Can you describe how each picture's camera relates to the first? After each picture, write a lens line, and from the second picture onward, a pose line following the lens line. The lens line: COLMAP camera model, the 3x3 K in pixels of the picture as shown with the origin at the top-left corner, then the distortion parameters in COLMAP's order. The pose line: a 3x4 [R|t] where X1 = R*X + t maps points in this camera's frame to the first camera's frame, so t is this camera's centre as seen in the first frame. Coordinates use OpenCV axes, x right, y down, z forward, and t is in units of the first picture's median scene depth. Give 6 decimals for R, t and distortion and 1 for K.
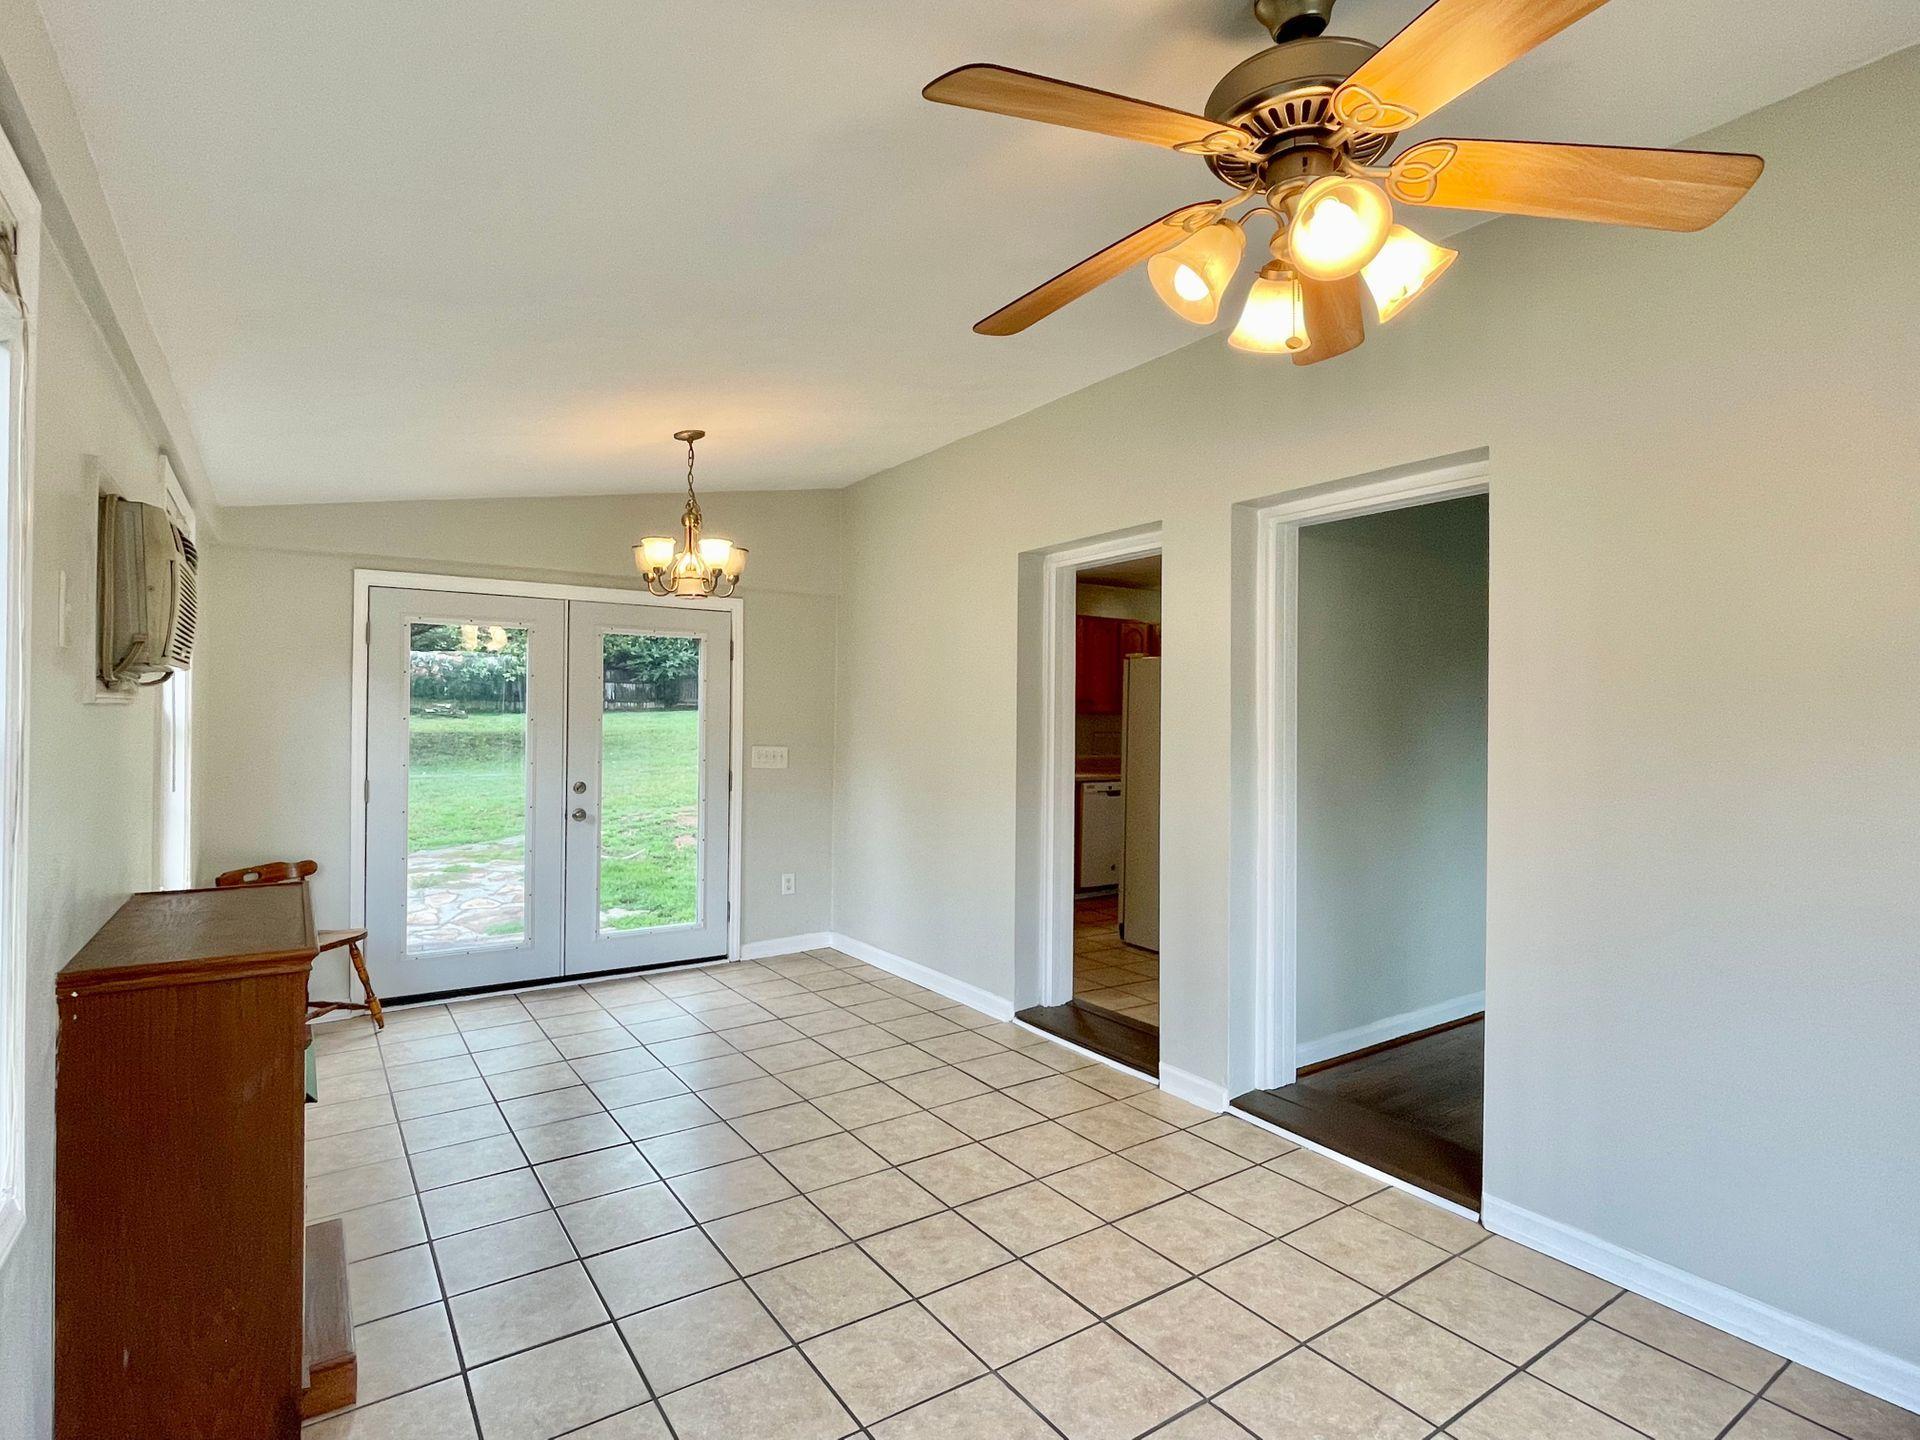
lens RADIAL K [[991.5, 0, 948.2], [0, 991.5, 725.4], [0, 0, 1]] dist [0.006330, -0.000294]
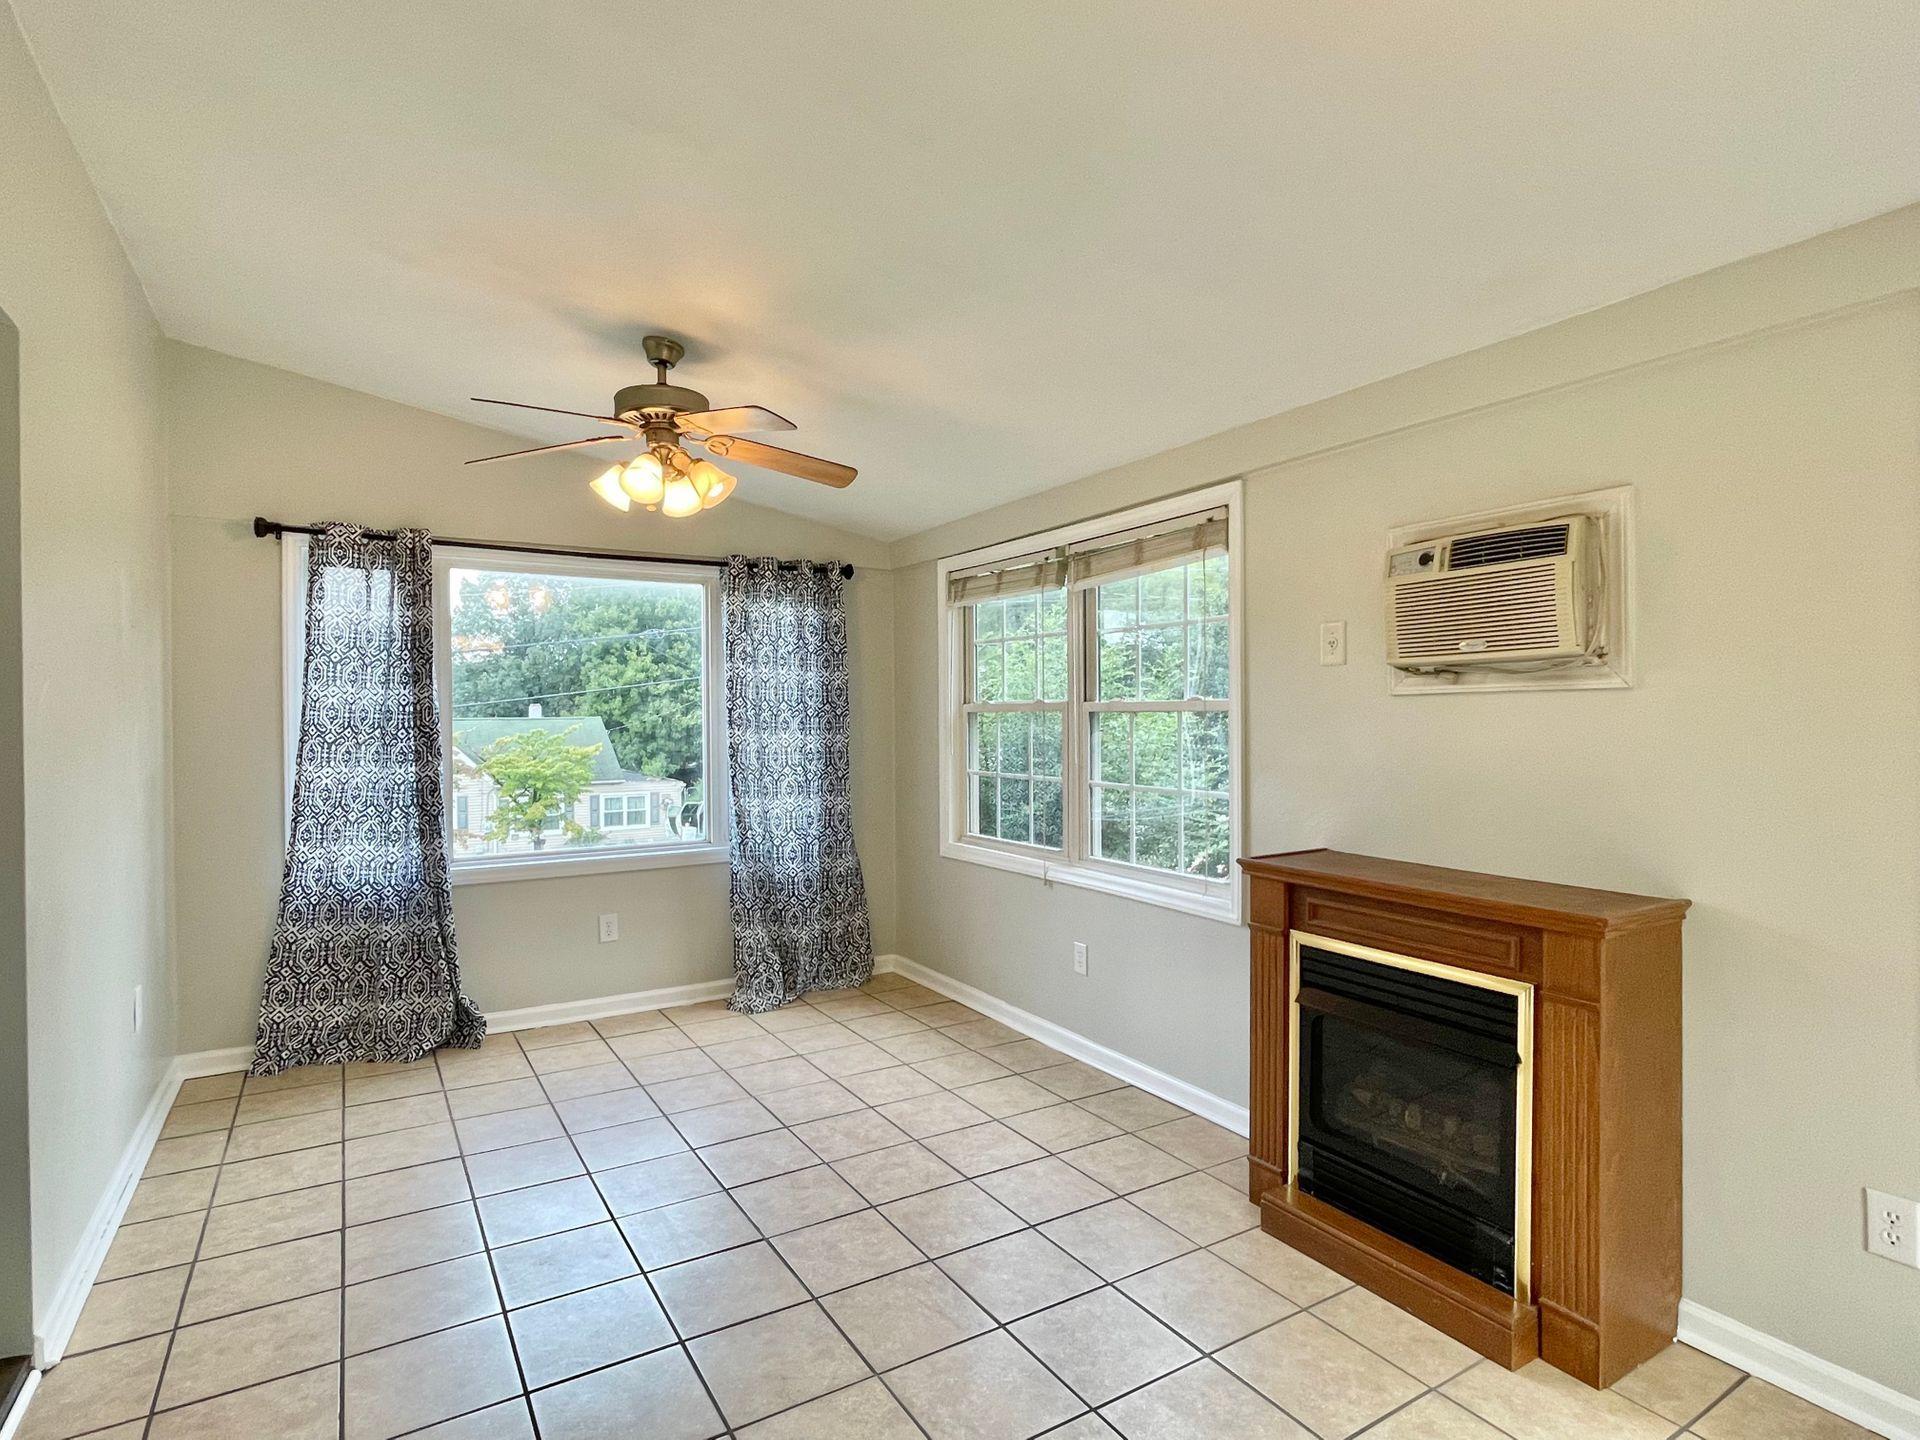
lens RADIAL K [[991.5, 0, 956.9], [0, 991.5, 714.6], [0, 0, 1]] dist [0.006330, -0.000294]
pose [[-0.999607, 0.001382, 0.027986, -0.105925], [0.001509, 0.999989, 0.004528, 0.000400], [-0.027979, 0.004568, -0.999598, 1.045514]]
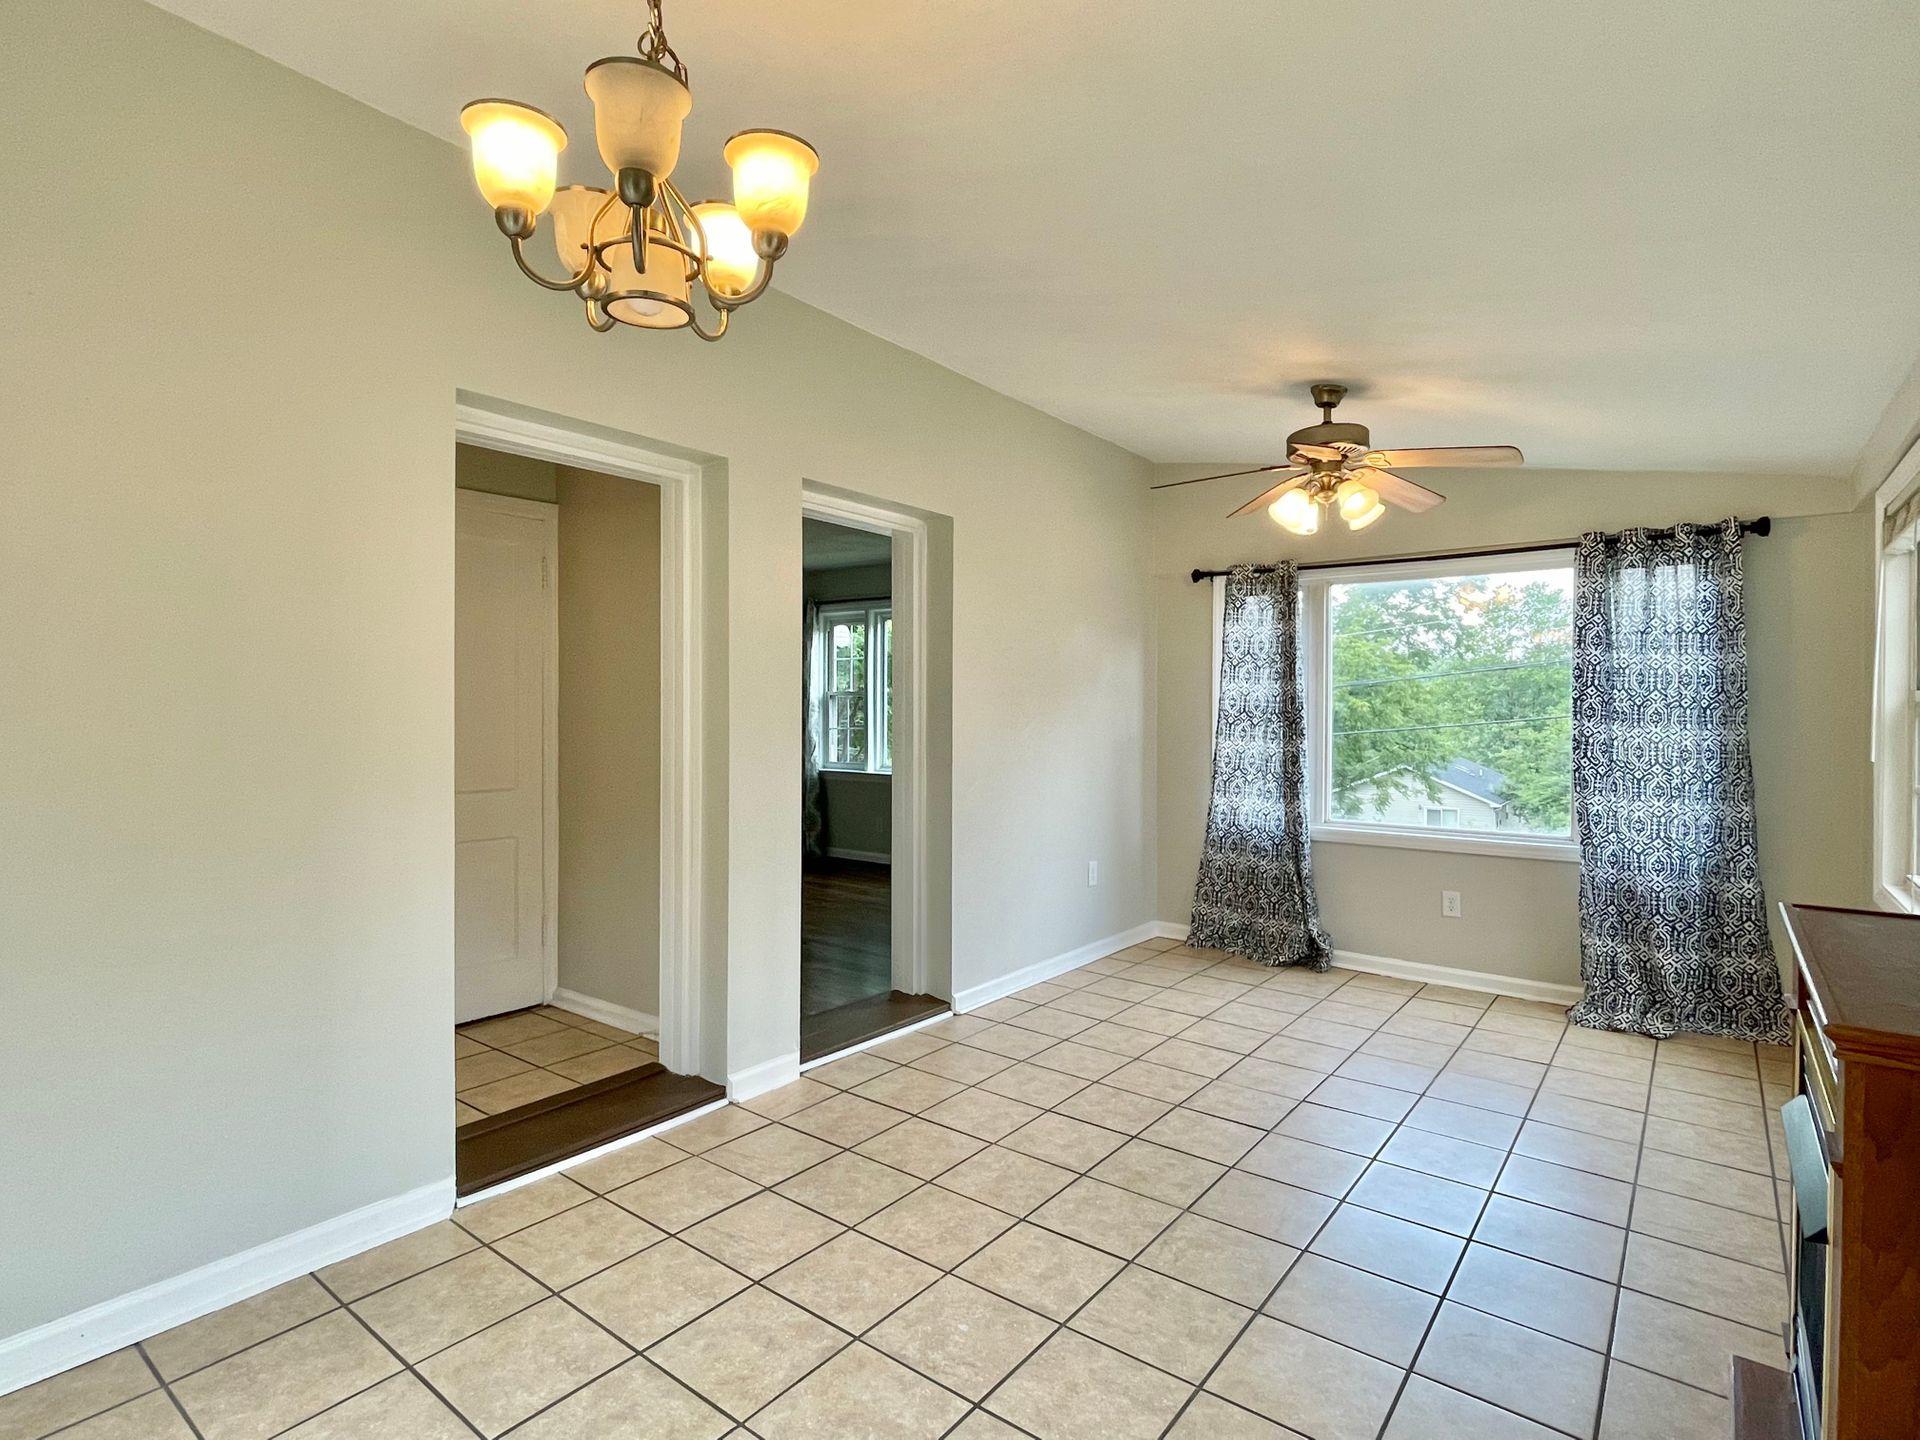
lens RADIAL K [[991.5, 0, 944.3], [0, 991.5, 706.9], [0, 0, 1]] dist [0.006330, -0.000294]
pose [[-0.320296, -0.002562, 0.947314, -0.568234], [-0.002638, 0.999995, 0.001812, 0.006809], [-0.947314, -0.001919, -0.320301, 0.915361]]
